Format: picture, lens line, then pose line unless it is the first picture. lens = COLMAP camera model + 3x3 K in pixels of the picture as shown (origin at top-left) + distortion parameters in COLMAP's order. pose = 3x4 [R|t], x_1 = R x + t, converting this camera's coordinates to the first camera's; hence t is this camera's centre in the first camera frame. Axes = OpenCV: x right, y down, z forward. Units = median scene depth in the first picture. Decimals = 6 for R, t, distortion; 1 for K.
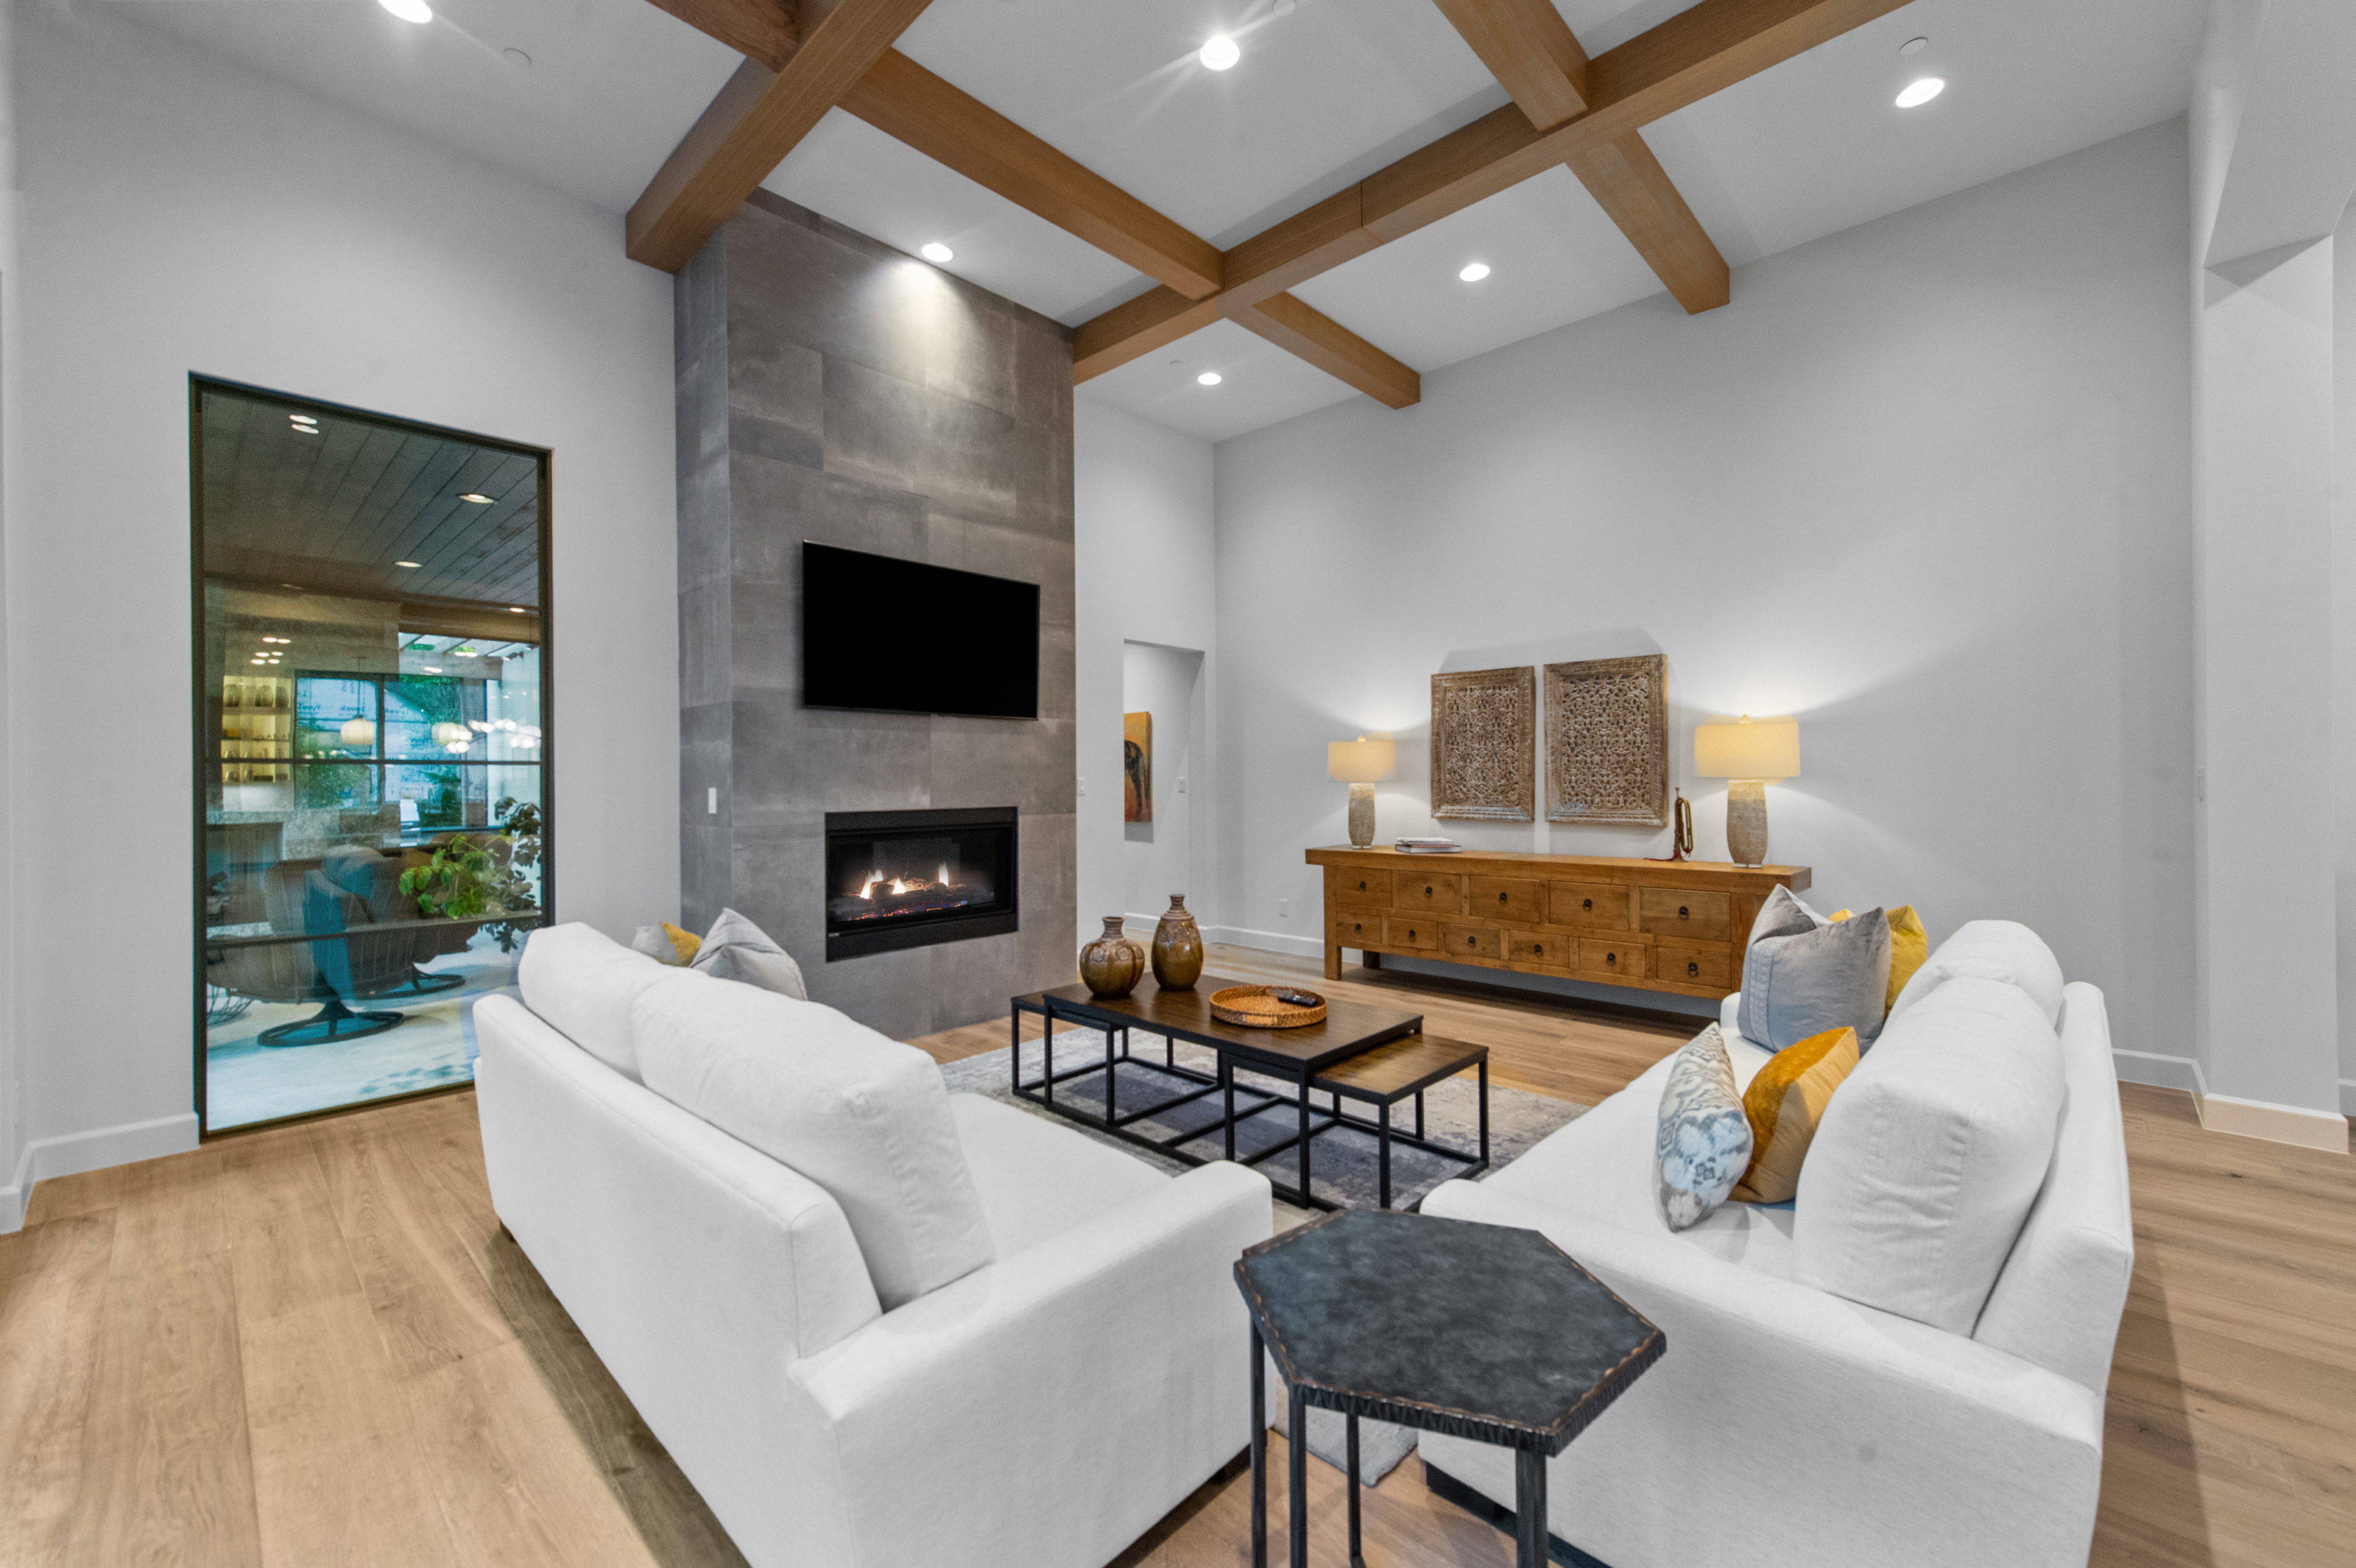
lens RADIAL K [[934.7, 0, 1175.5], [0, 934.7, 775.0], [0, 0, 1]] dist [0.011374, -0.001558]
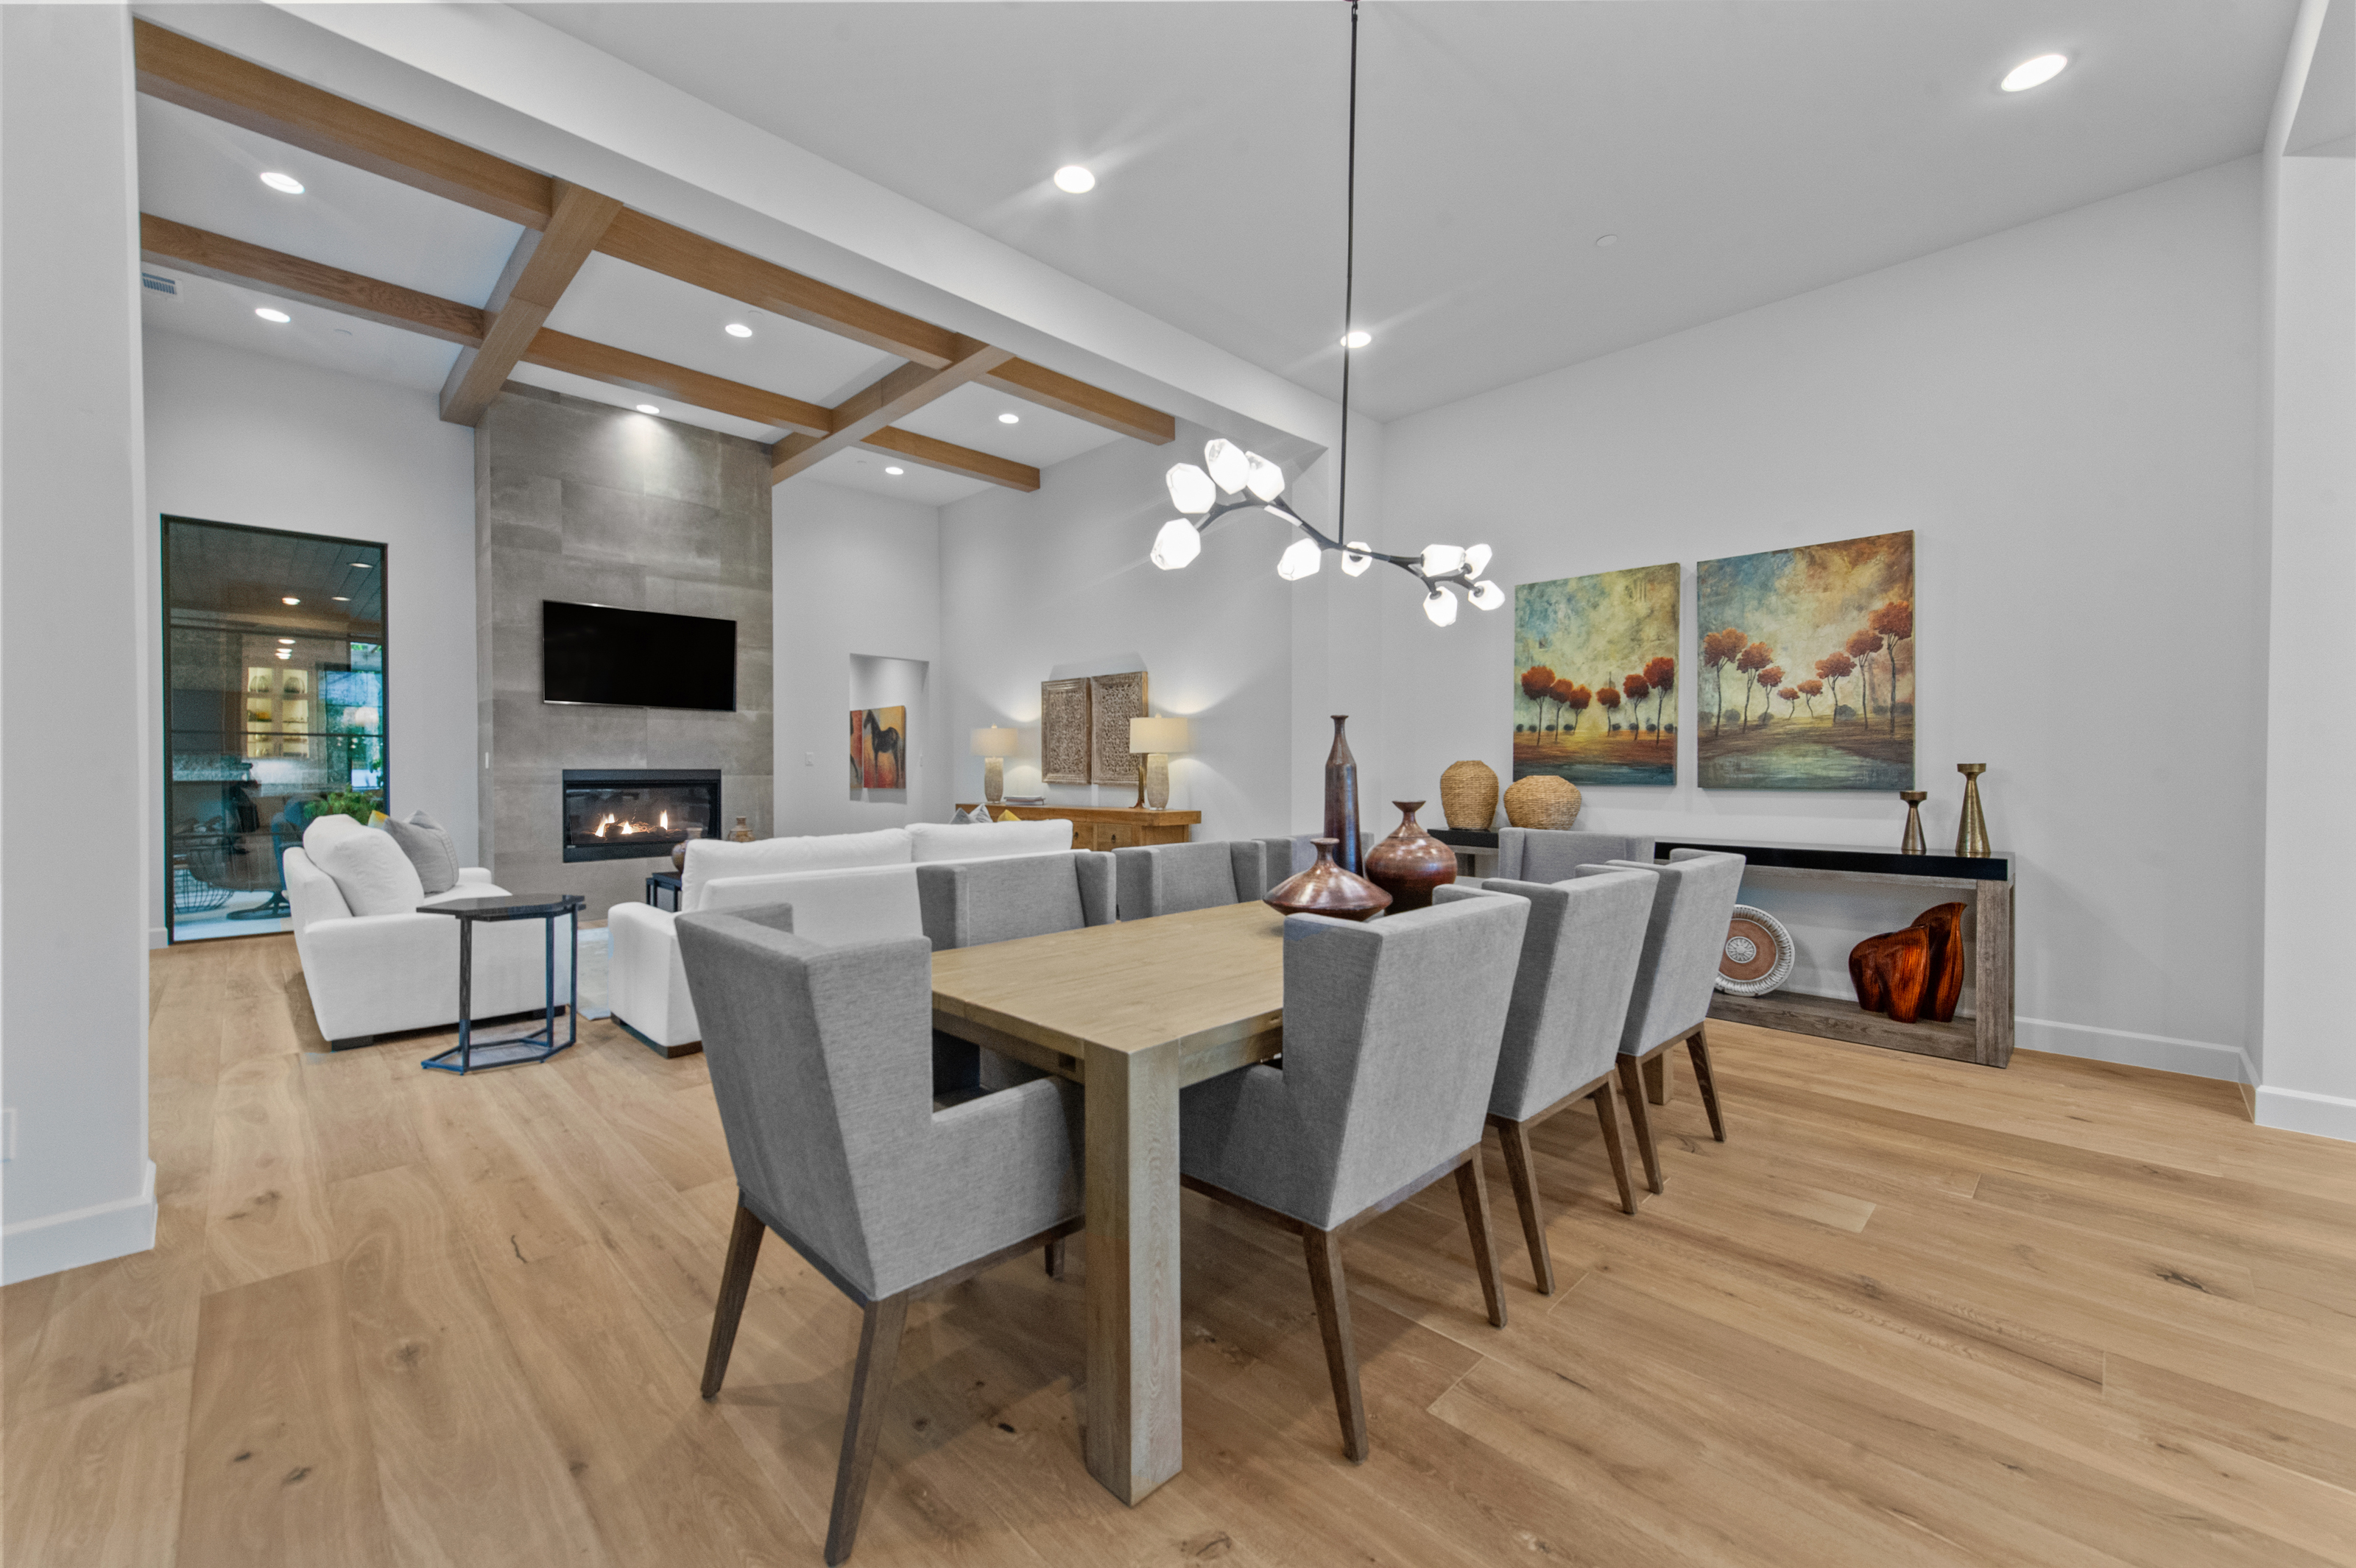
lens RADIAL K [[934.7, 0, 1183.4], [0, 934.7, 775.5], [0, 0, 1]] dist [0.011374, -0.001558]
pose [[0.999515, 0.009367, -0.029712, 0.654900], [-0.009080, 0.999911, 0.009776, 0.023450], [0.029801, -0.009502, 0.999511, -0.507177]]
